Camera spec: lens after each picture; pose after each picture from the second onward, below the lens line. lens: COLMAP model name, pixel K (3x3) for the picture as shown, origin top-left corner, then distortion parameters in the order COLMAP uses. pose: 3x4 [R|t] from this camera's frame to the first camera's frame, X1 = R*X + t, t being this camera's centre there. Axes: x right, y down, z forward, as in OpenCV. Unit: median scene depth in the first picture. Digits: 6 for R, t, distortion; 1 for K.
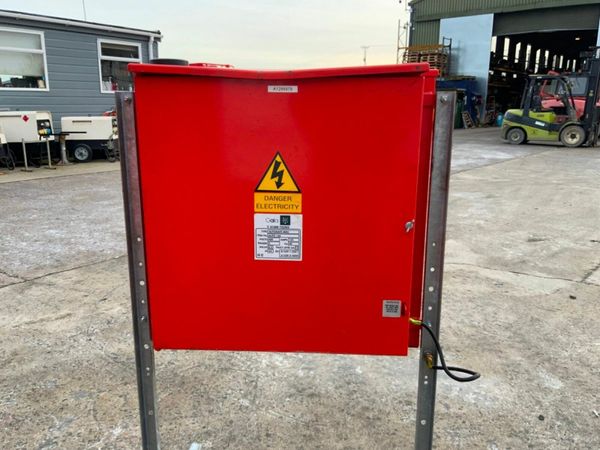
lens RADIAL K [[513.5, 0, 300.0], [0, 513.5, 225.0], [0, 0, 1]] dist [-0.008204, 0.005707]
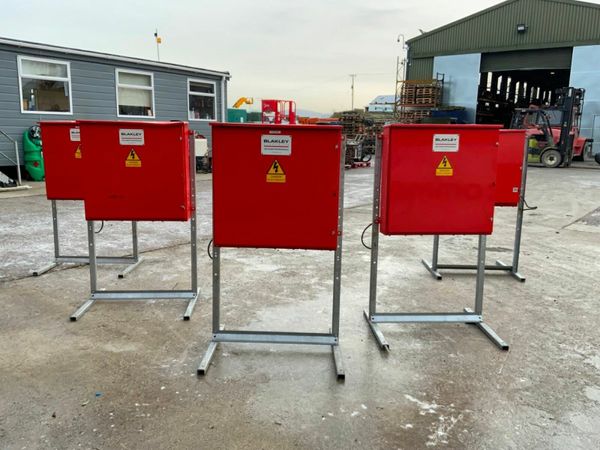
lens RADIAL K [[511.7, 0, 300.0], [0, 511.7, 225.0], [0, 0, 1]] dist [0.078572, -0.161189]
pose [[0.999266, 0.005631, 0.037899, -0.100278], [-0.003896, 0.998948, -0.045698, 0.038823], [-0.038116, 0.045517, 0.998236, -0.178246]]
